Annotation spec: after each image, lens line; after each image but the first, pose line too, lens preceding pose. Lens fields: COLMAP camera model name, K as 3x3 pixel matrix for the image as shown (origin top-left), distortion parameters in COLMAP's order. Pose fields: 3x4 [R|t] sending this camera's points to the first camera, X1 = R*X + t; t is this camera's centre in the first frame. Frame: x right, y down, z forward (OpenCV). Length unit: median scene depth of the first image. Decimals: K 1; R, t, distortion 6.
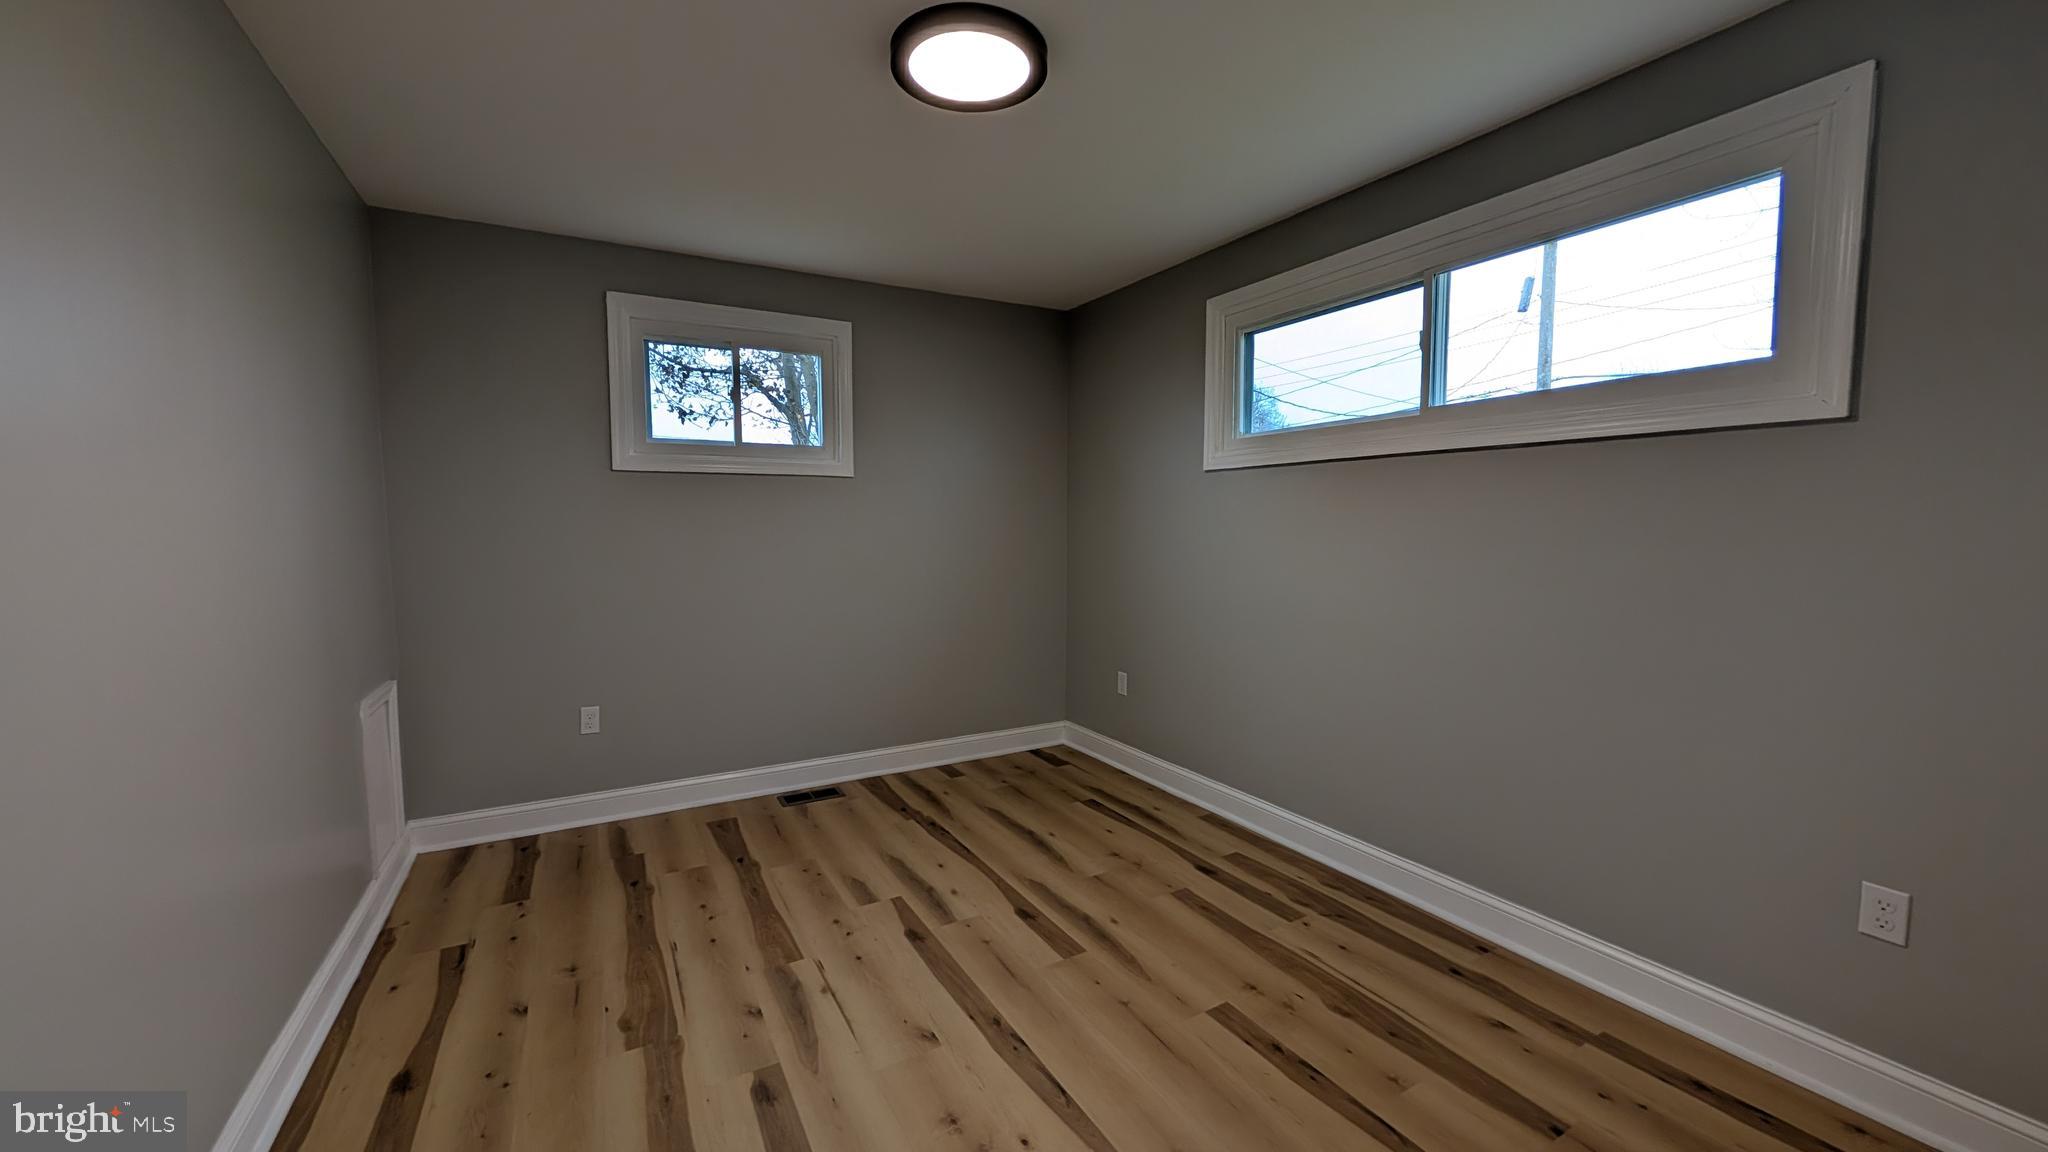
lens RADIAL K [[769.3, 0, 1021.1], [0, 769.3, 580.0], [0, 0, 1]] dist [-0.002507, 0.000549]
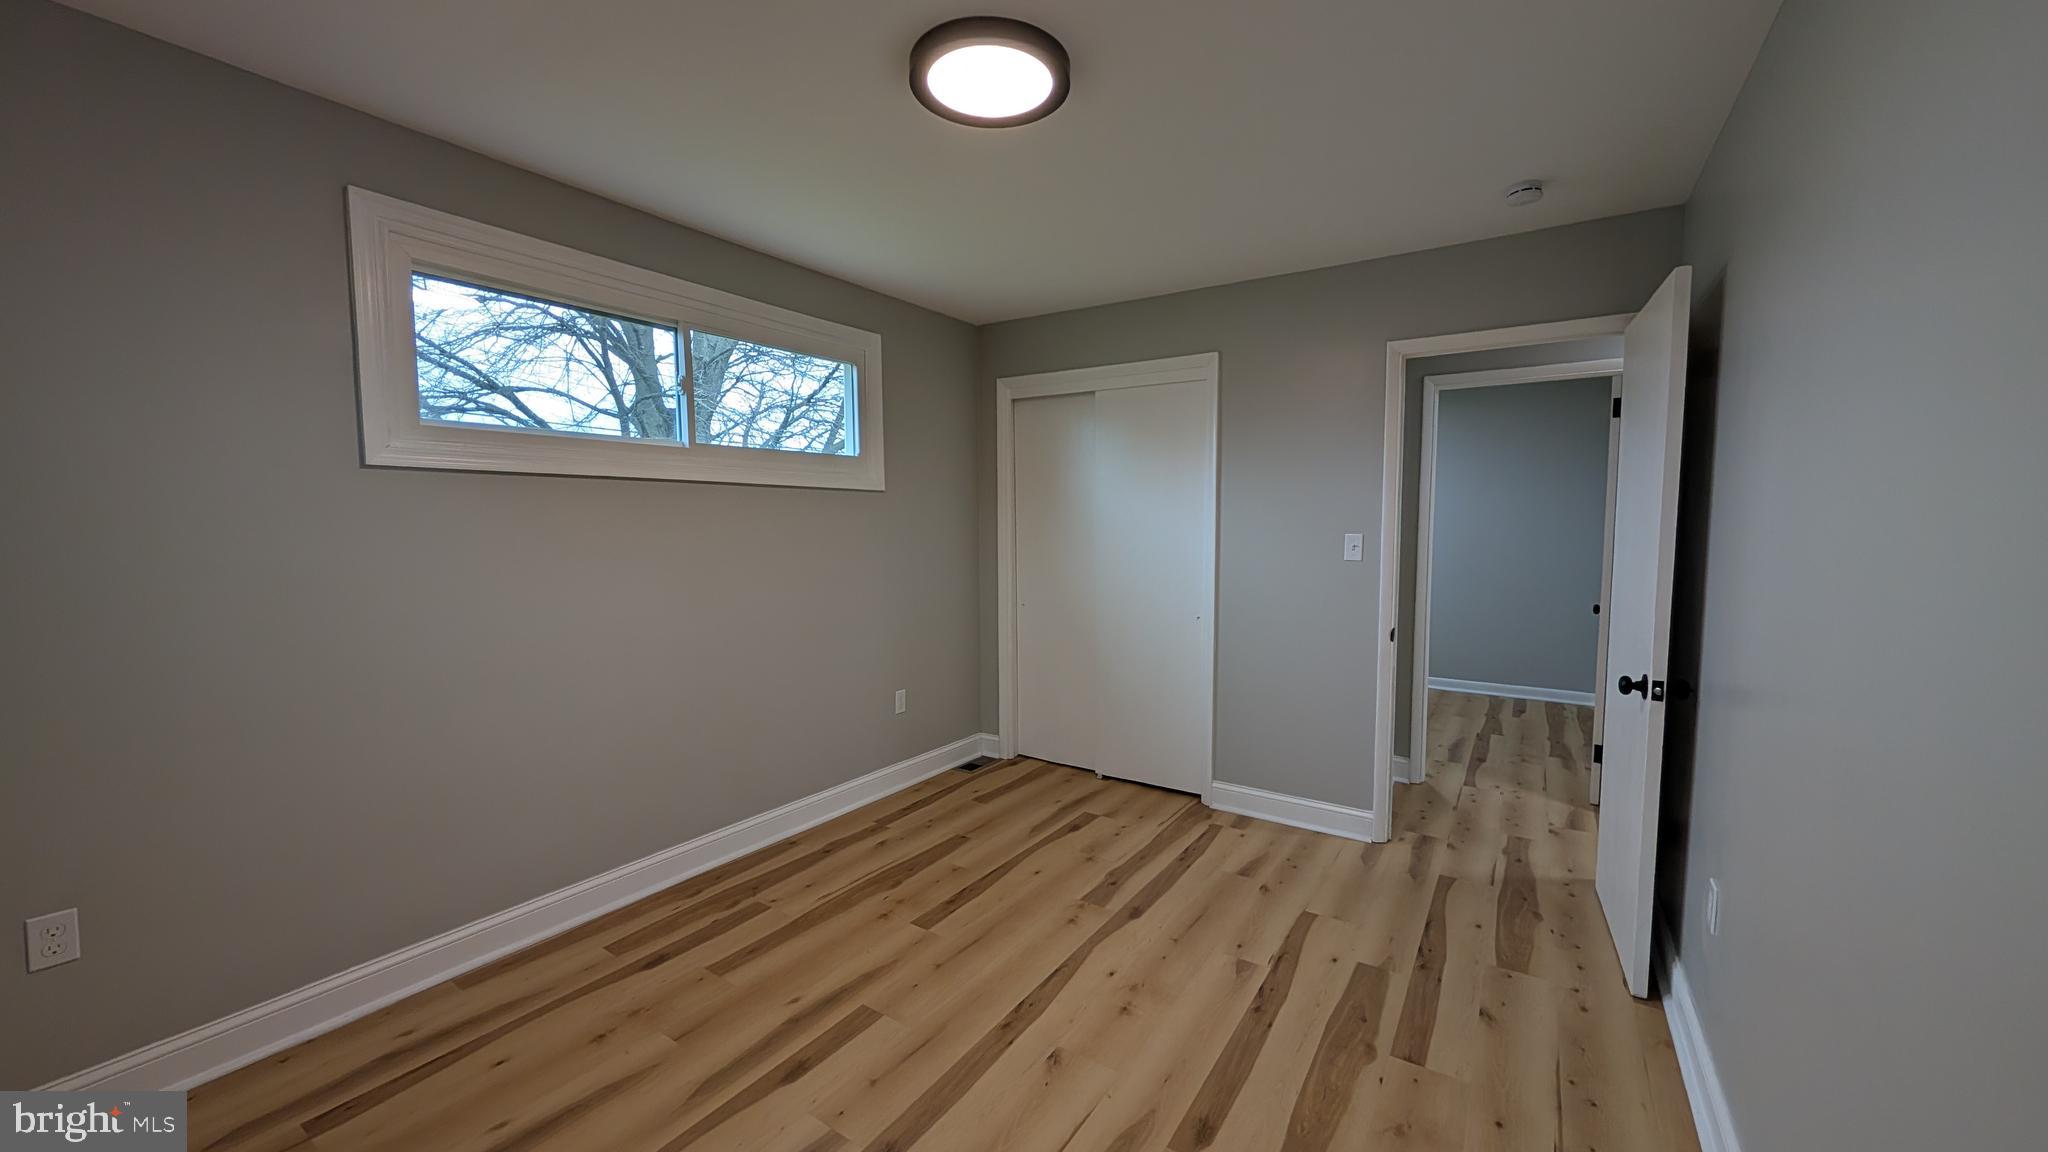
lens RADIAL K [[769.3, 0, 1021.1], [0, 769.3, 580.0], [0, 0, 1]] dist [-0.002507, 0.000549]
pose [[-0.454795, -0.064637, 0.888248, -0.797001], [0.066421, 0.992123, 0.106205, -0.118515], [-0.888116, 0.107300, -0.446919, 1.183110]]
